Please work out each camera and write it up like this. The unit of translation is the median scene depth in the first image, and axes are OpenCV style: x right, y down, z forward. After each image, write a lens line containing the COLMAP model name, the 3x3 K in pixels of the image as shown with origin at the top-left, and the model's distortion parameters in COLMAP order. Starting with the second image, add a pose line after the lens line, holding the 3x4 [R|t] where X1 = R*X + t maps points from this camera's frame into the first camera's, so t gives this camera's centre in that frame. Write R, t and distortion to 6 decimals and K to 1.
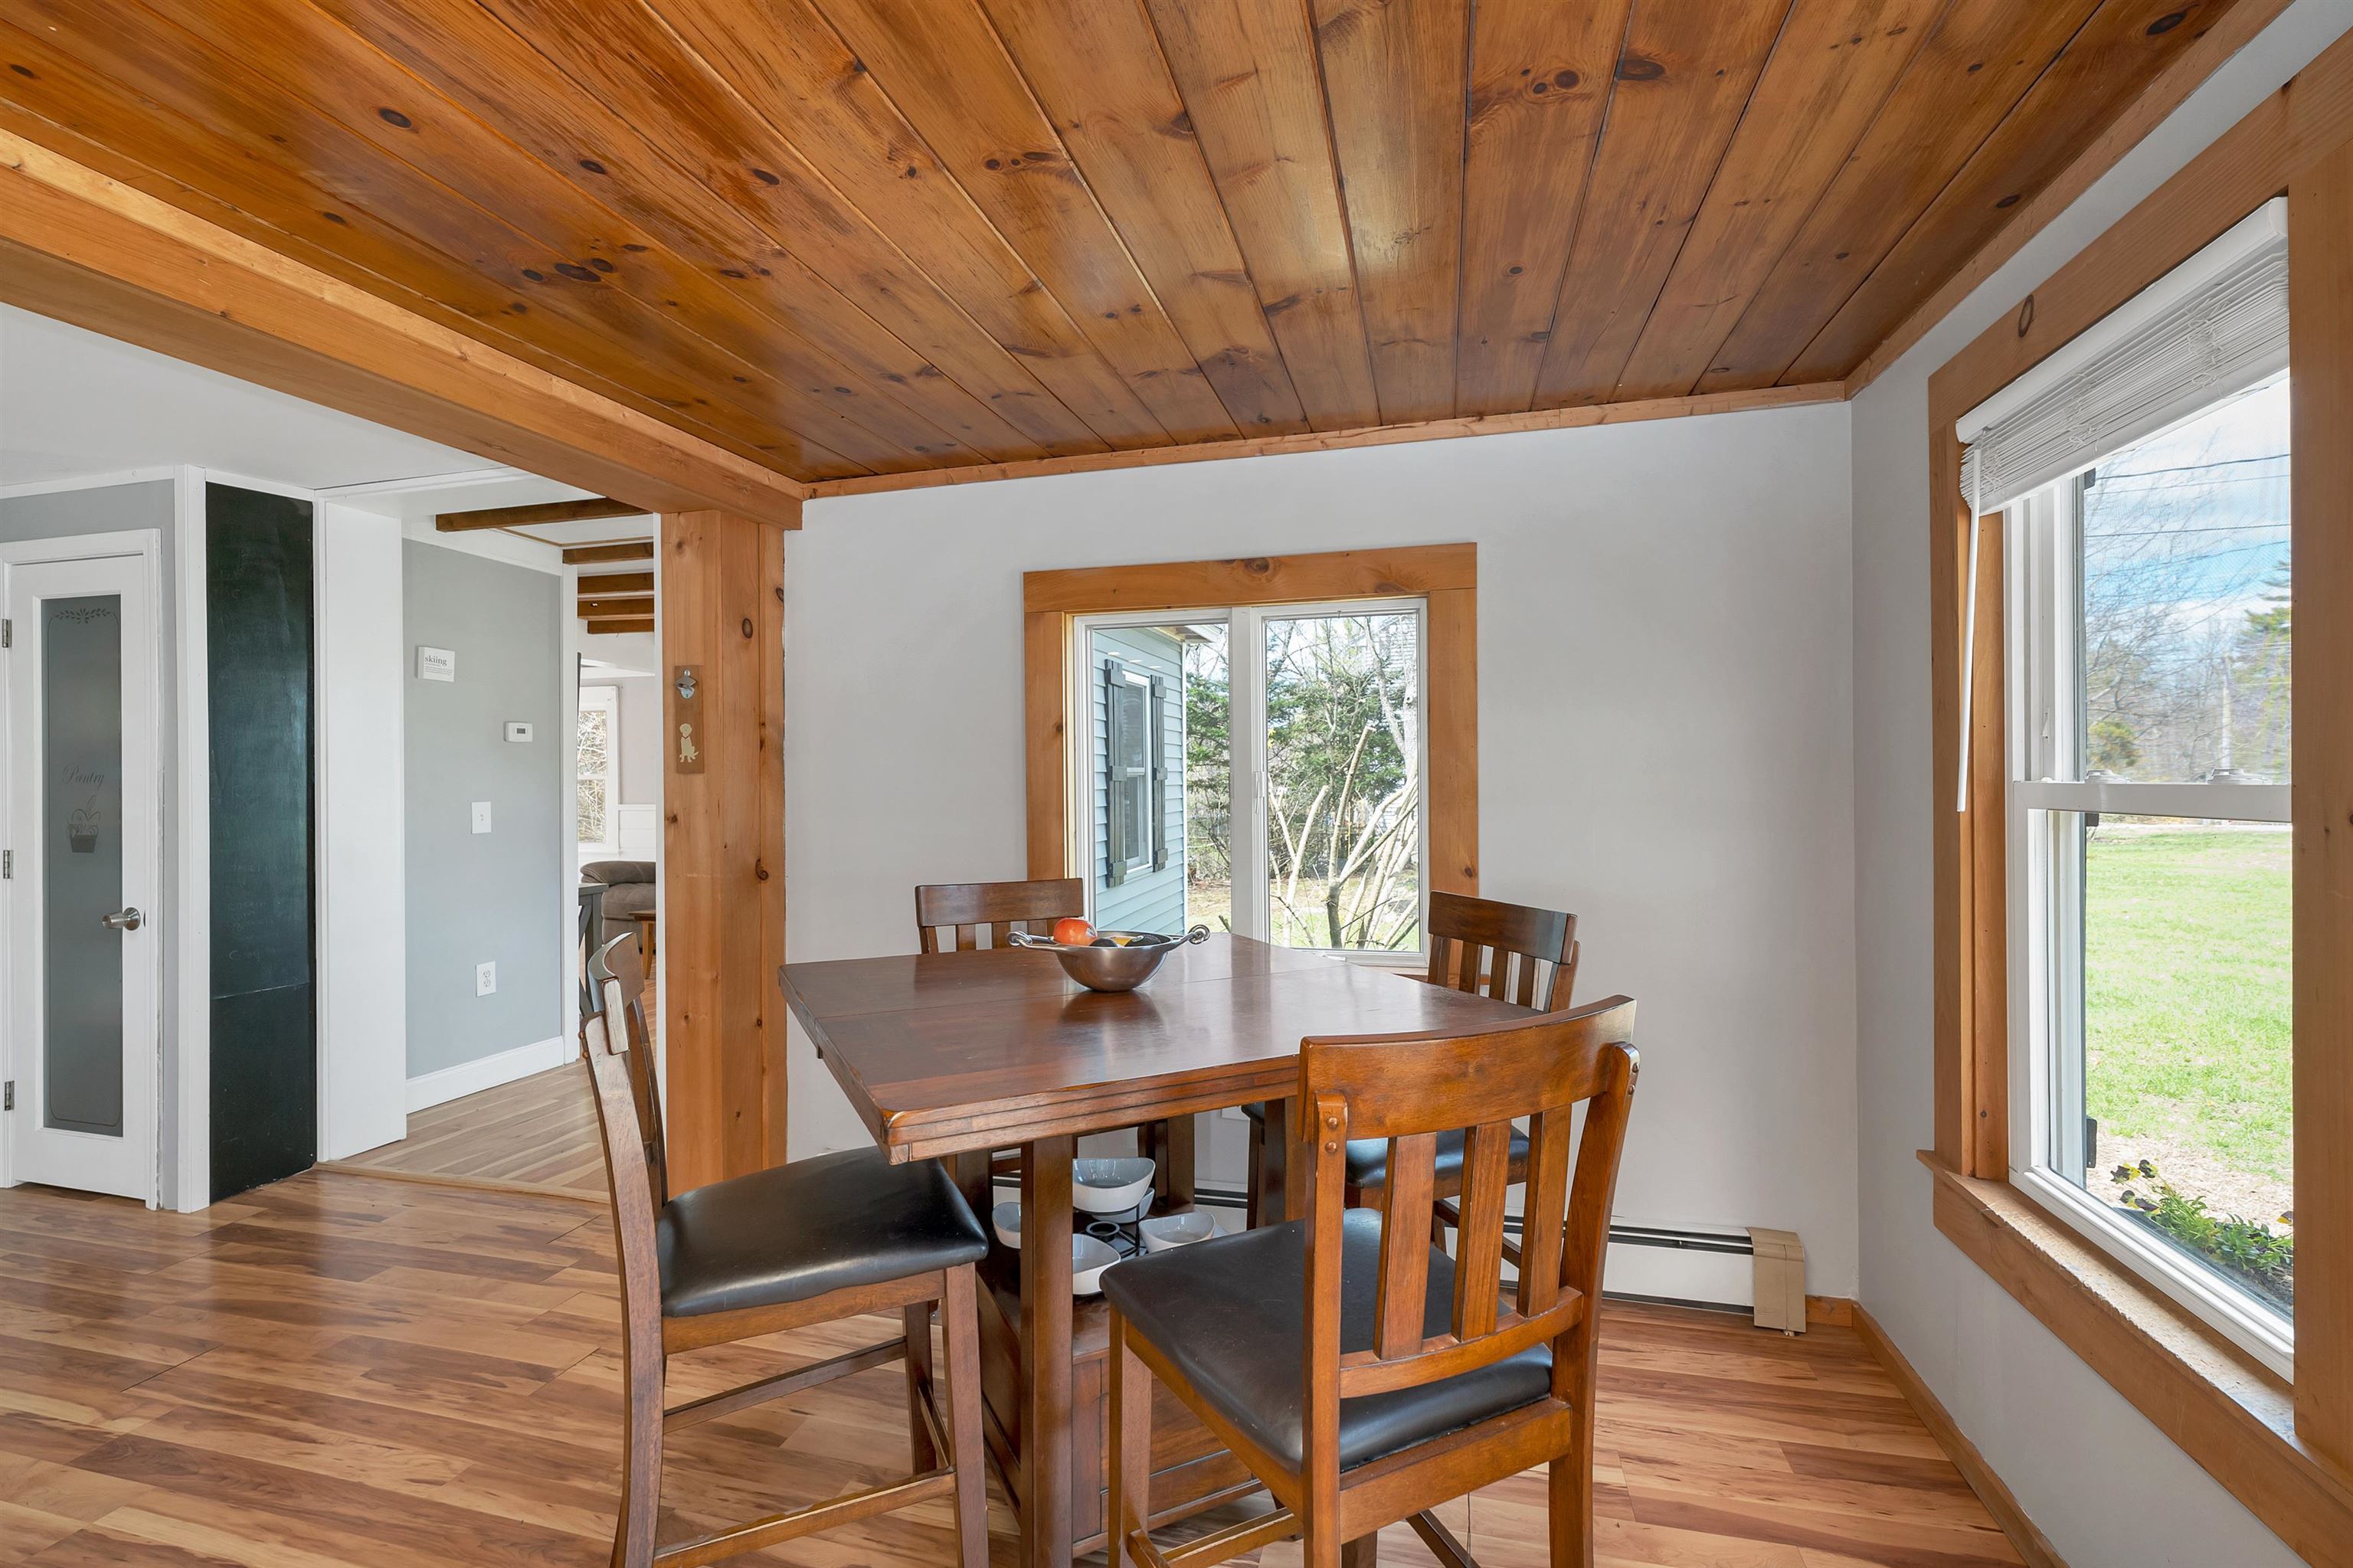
lens RADIAL K [[998.3, 0, 1175.0], [0, 998.3, 773.0], [0, 0, 1]] dist [0.000060, -0.000013]
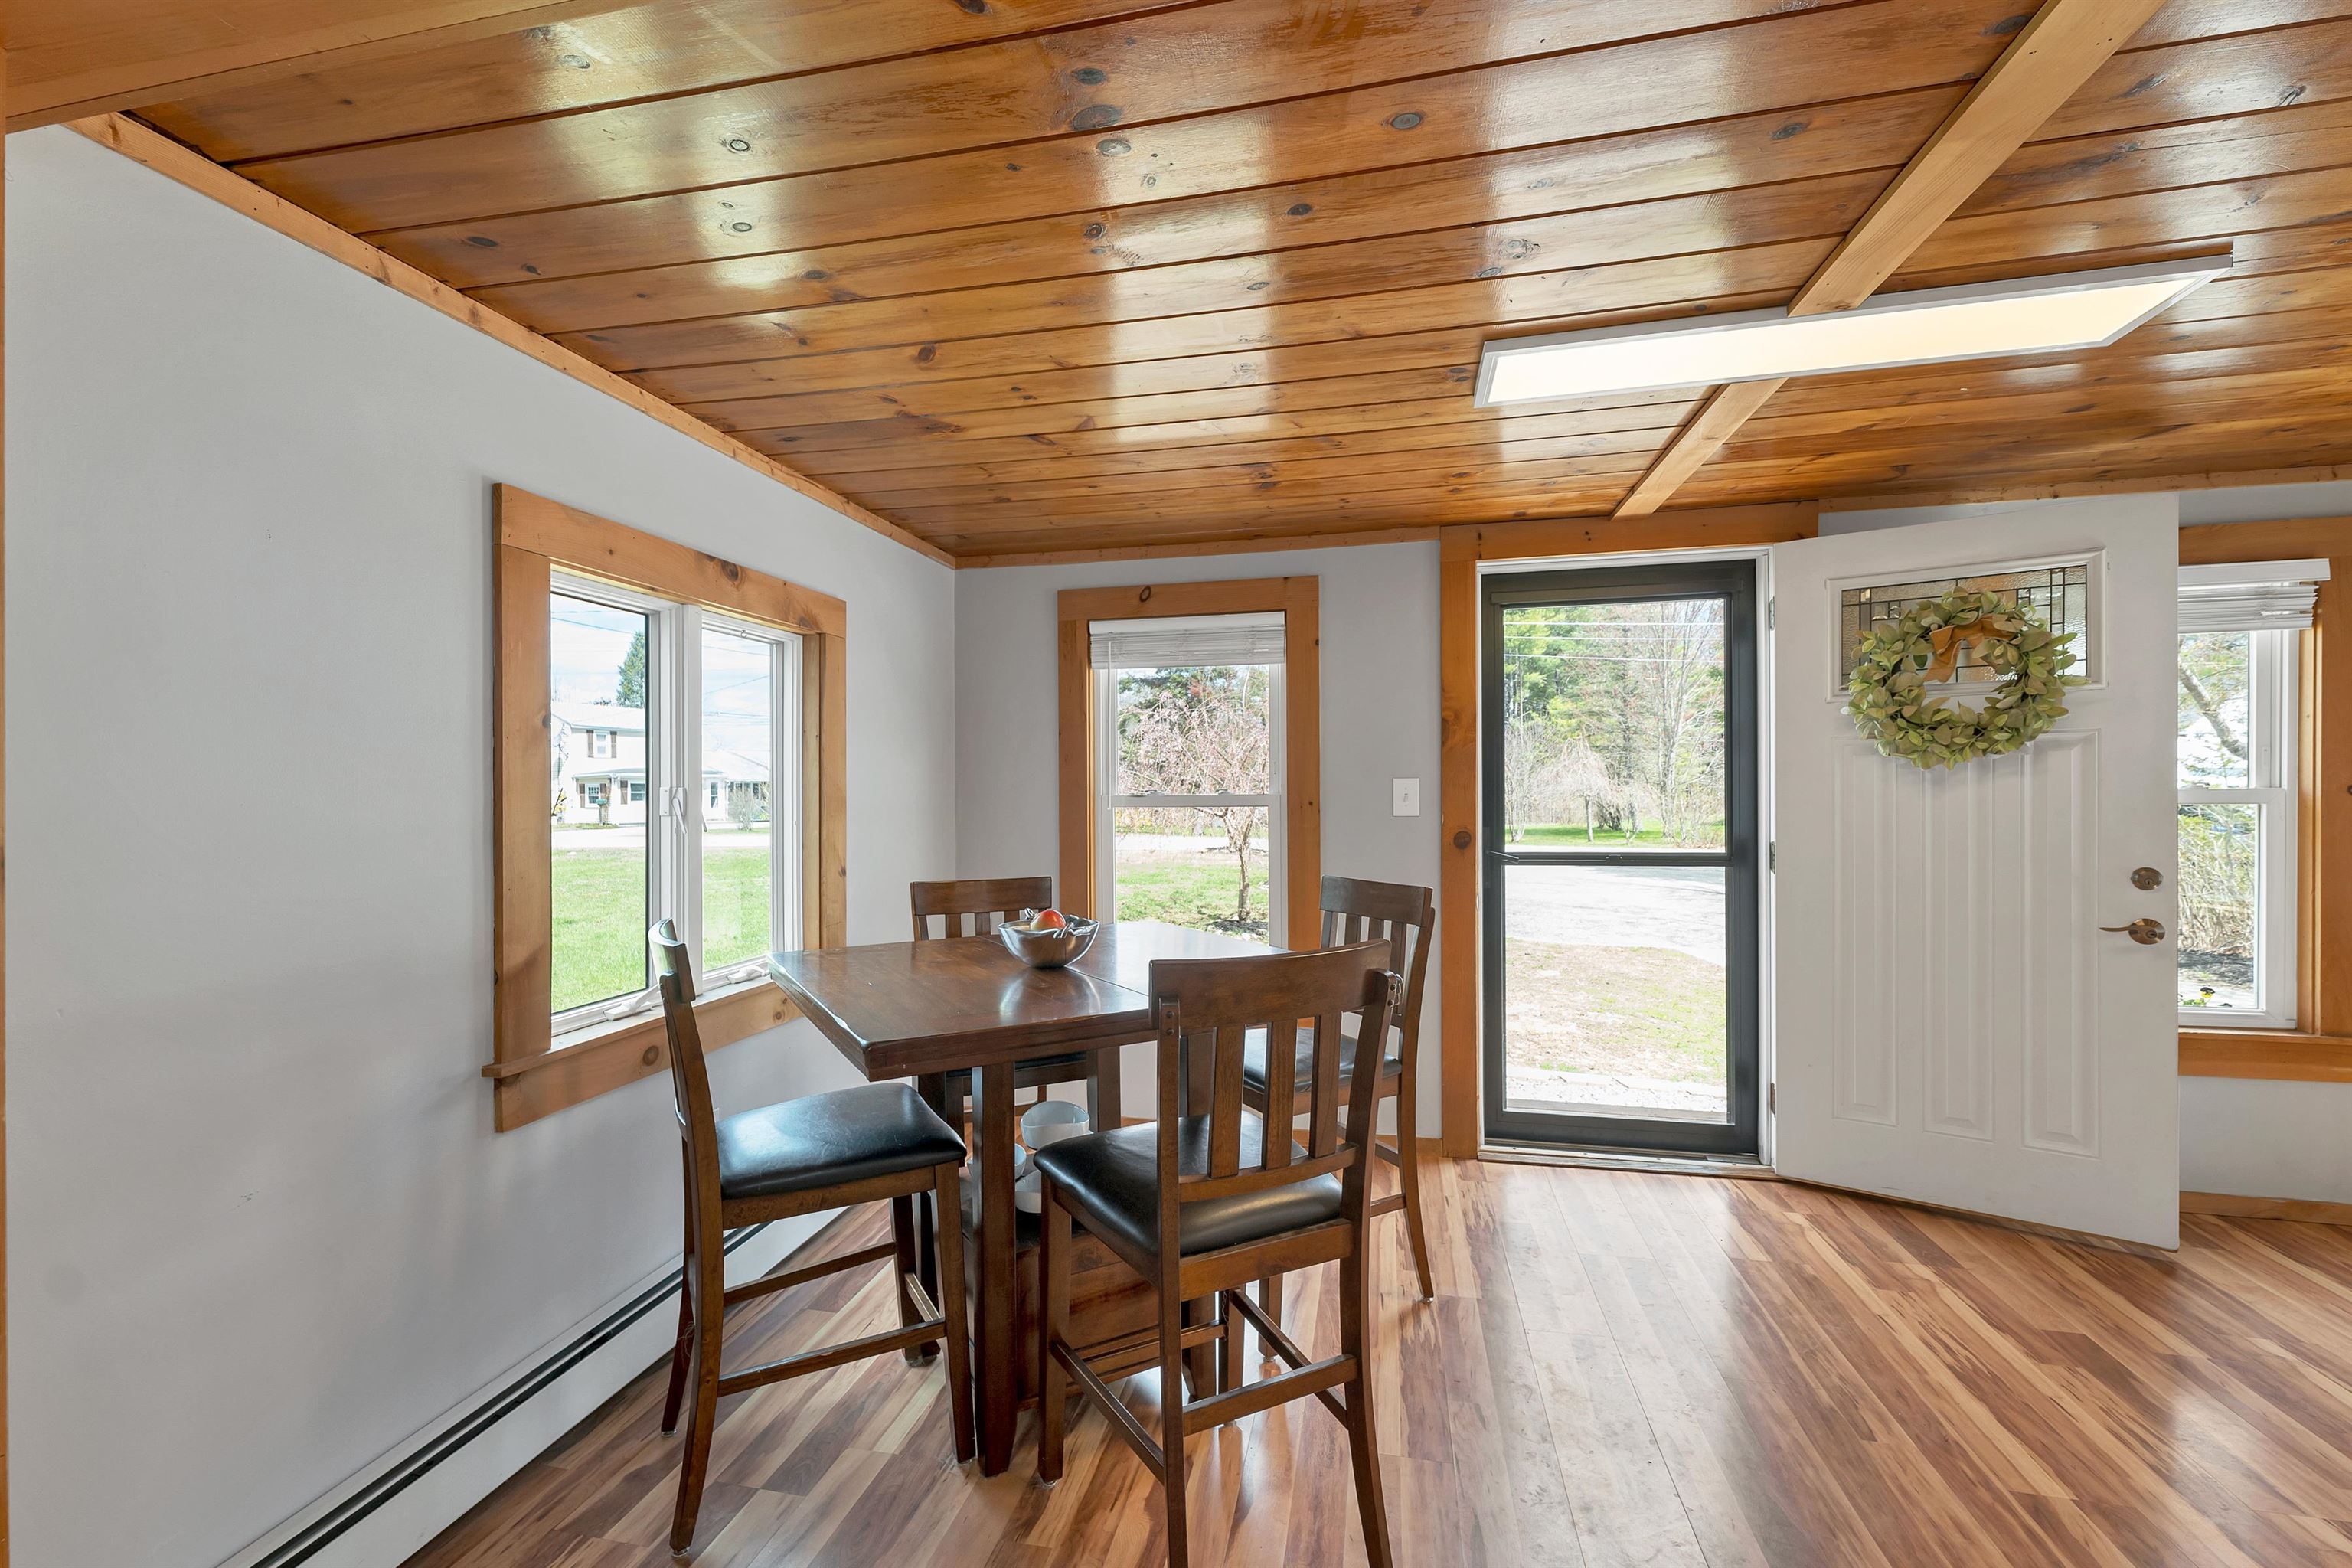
lens RADIAL K [[996.5, 0, 1167.0], [0, 996.5, 790.2], [0, 0, 1]] dist [0.003012, 0.000461]
pose [[-0.028383, 0.009611, 0.999551, -0.831922], [0.004129, 0.999946, -0.009498, 0.010541], [-0.999589, 0.003858, -0.028421, 0.587594]]
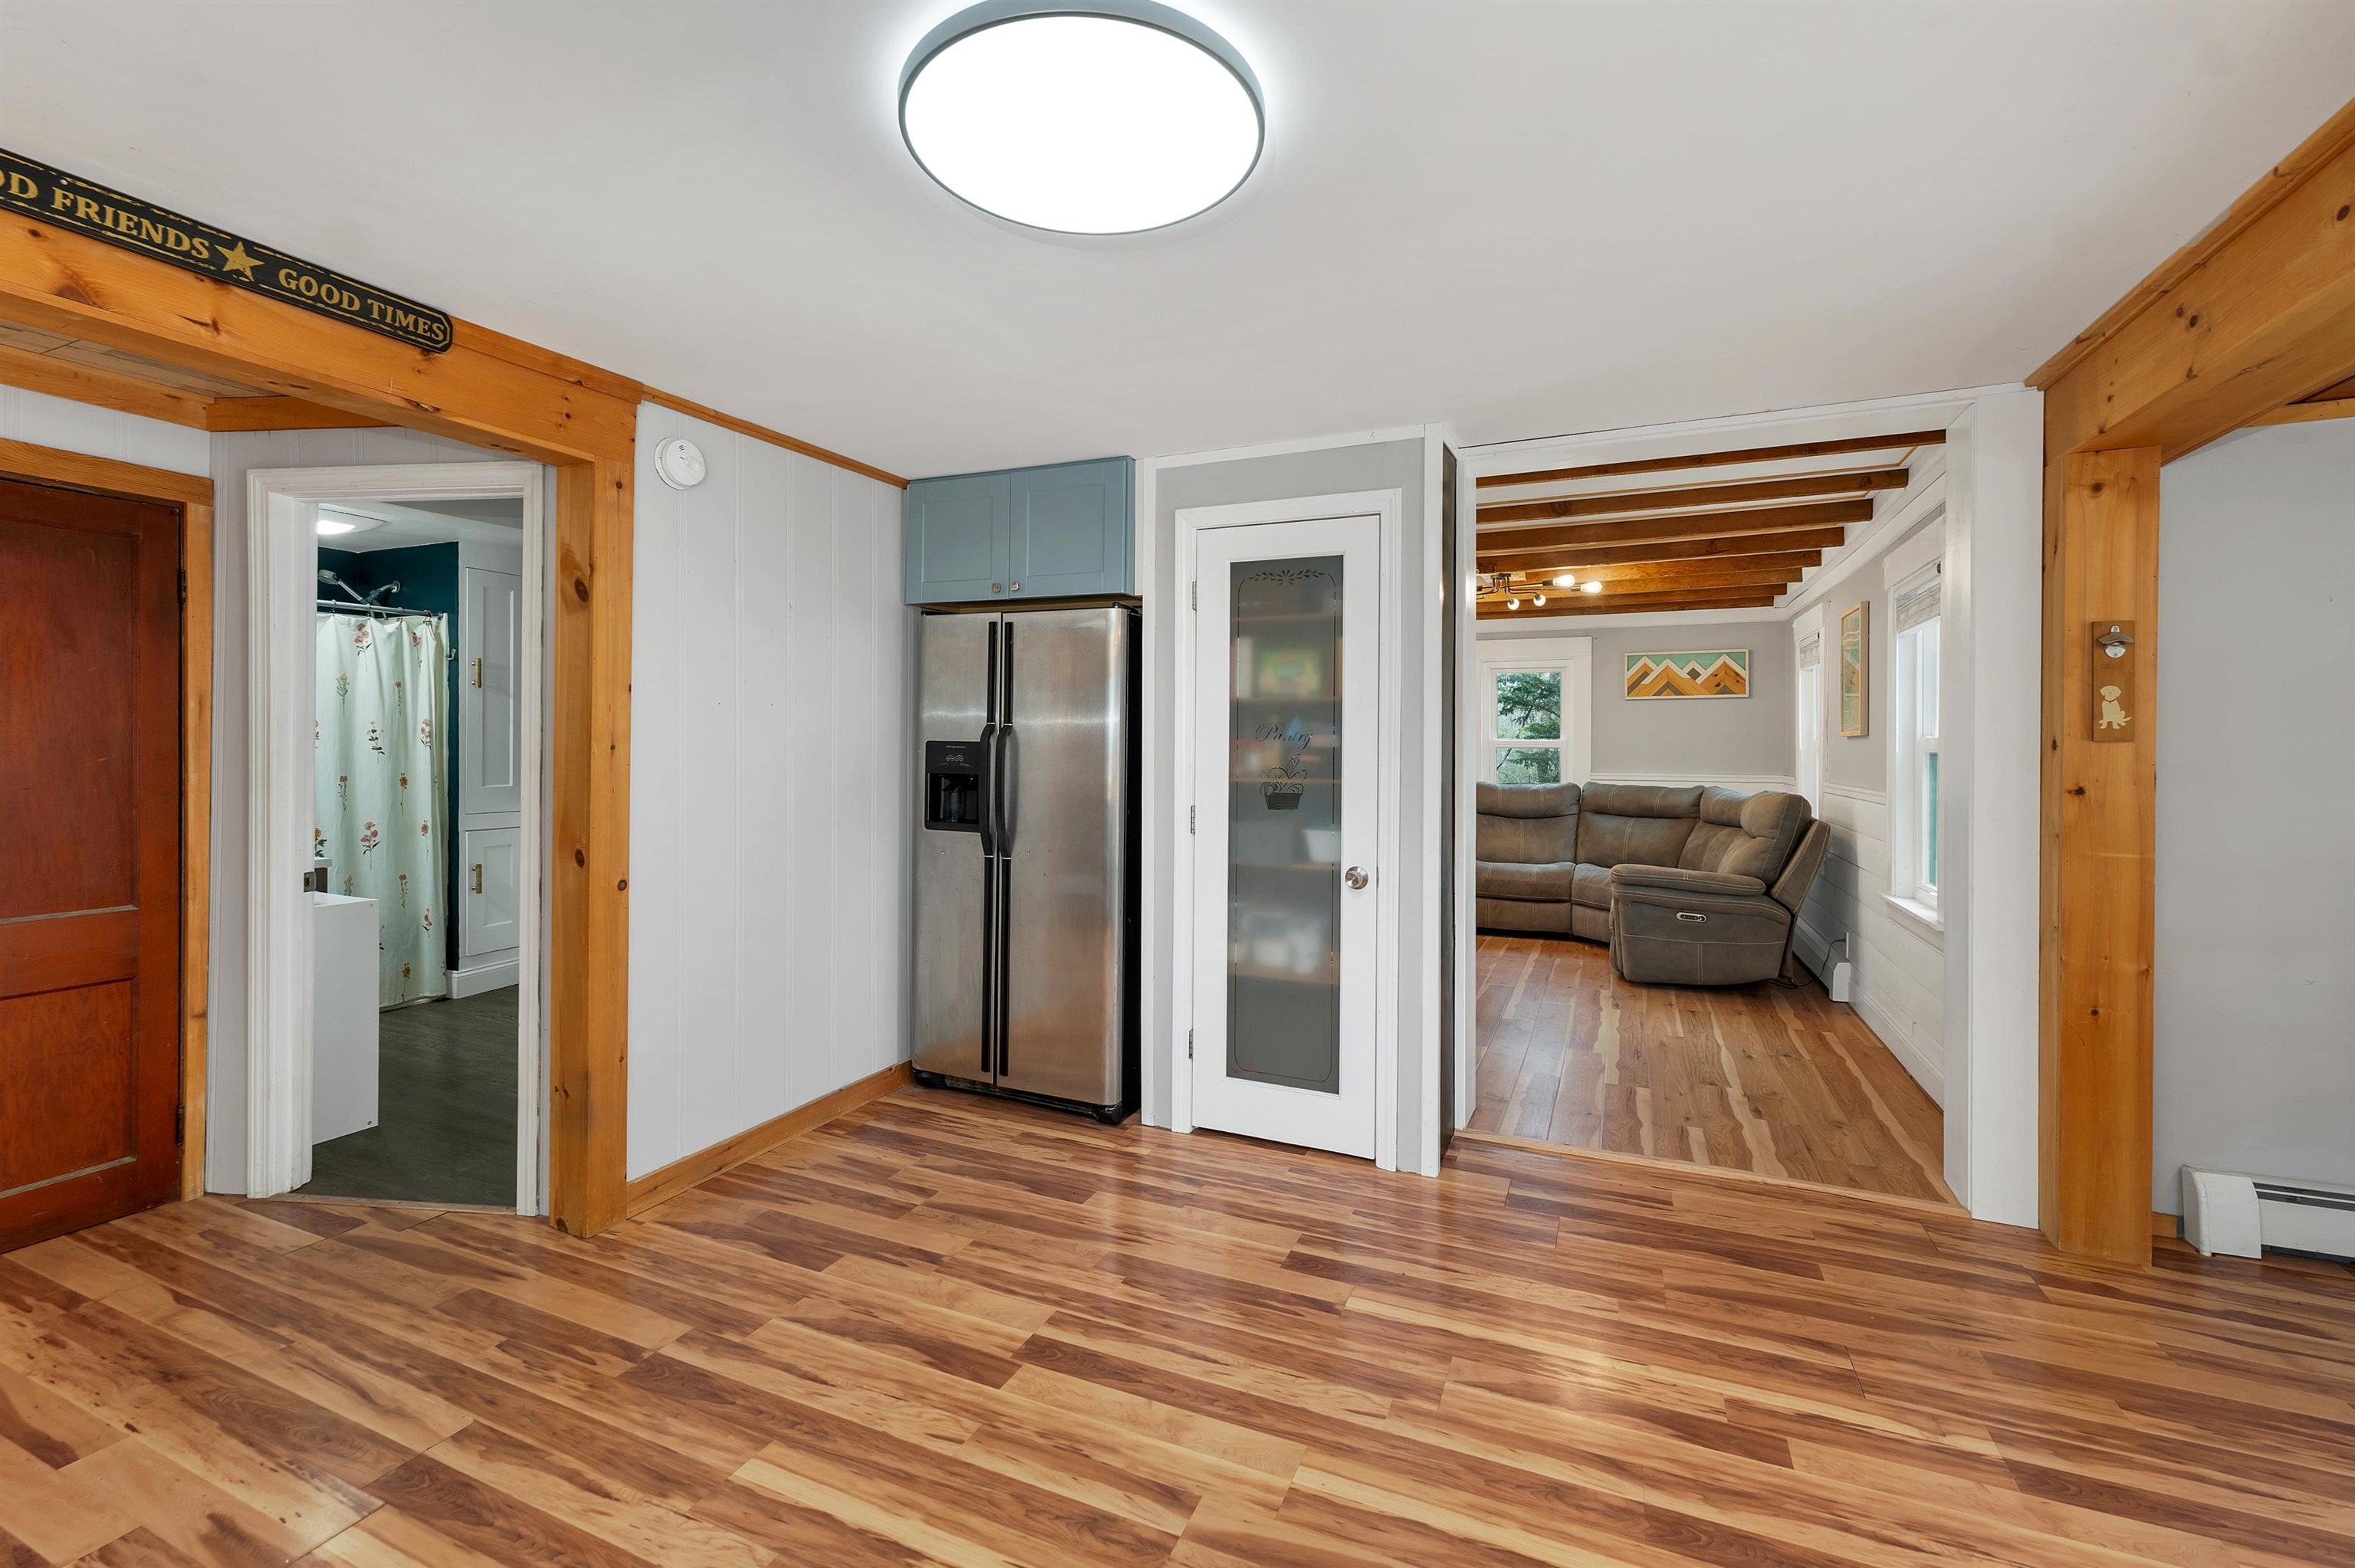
lens RADIAL K [[1004.2, 0, 1167.2], [0, 1004.2, 743.1], [0, 0, 1]] dist [0.002461, 0.000142]
pose [[0.985616, 0.014625, -0.168366, -1.170241], [-0.014715, 0.999891, 0.000715, 0.013910], [0.168358, 0.001773, 0.985724, -0.029908]]
